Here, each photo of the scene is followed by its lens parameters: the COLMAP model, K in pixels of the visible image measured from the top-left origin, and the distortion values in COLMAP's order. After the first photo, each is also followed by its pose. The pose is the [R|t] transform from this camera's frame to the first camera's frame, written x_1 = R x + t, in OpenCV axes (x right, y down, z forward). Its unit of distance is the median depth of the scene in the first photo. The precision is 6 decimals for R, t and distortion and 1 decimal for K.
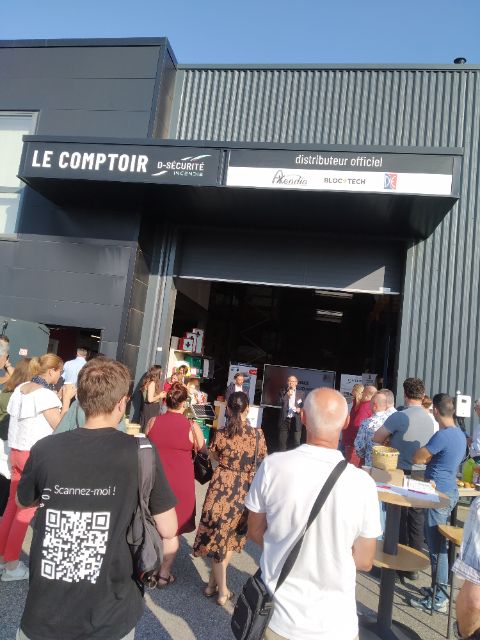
lens RADIAL K [[492.7, 0, 240.0], [0, 492.7, 320.0], [0, 0, 1]] dist [0.073799, -0.091524]
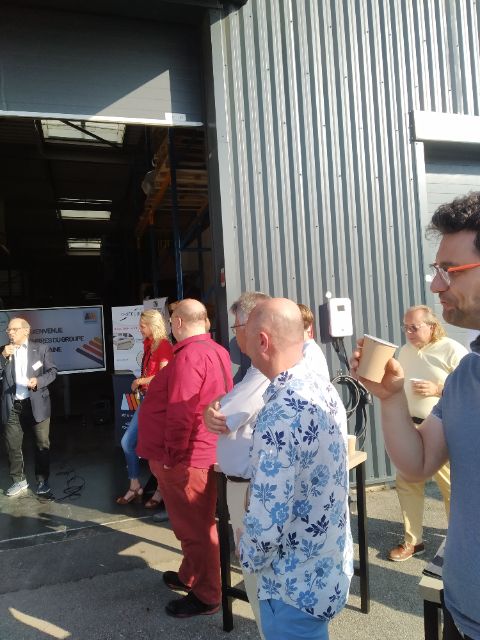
lens RADIAL K [[510.1, 0, 240.3], [0, 510.1, 315.0], [0, 0, 1]] dist [0.045499, -0.065705]
pose [[0.887209, -0.152990, 0.435263, 0.104071], [0.107408, 0.985989, 0.127632, 0.086676], [-0.448691, -0.066486, 0.891210, 0.549540]]
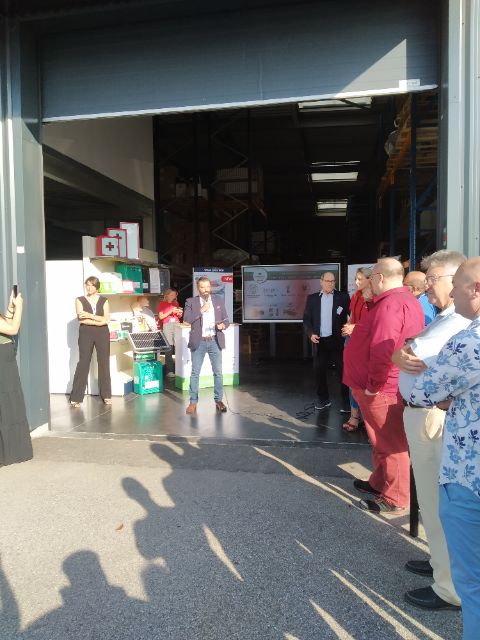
lens RADIAL K [[493.8, 0, 237.2], [0, 493.8, 321.0], [0, 0, 1]] dist [0.064990, -0.095132]
pose [[0.992039, -0.120143, -0.037737, 0.110785], [0.124757, 0.978439, 0.164600, 0.085754], [0.017148, -0.167998, 0.985638, 0.478224]]
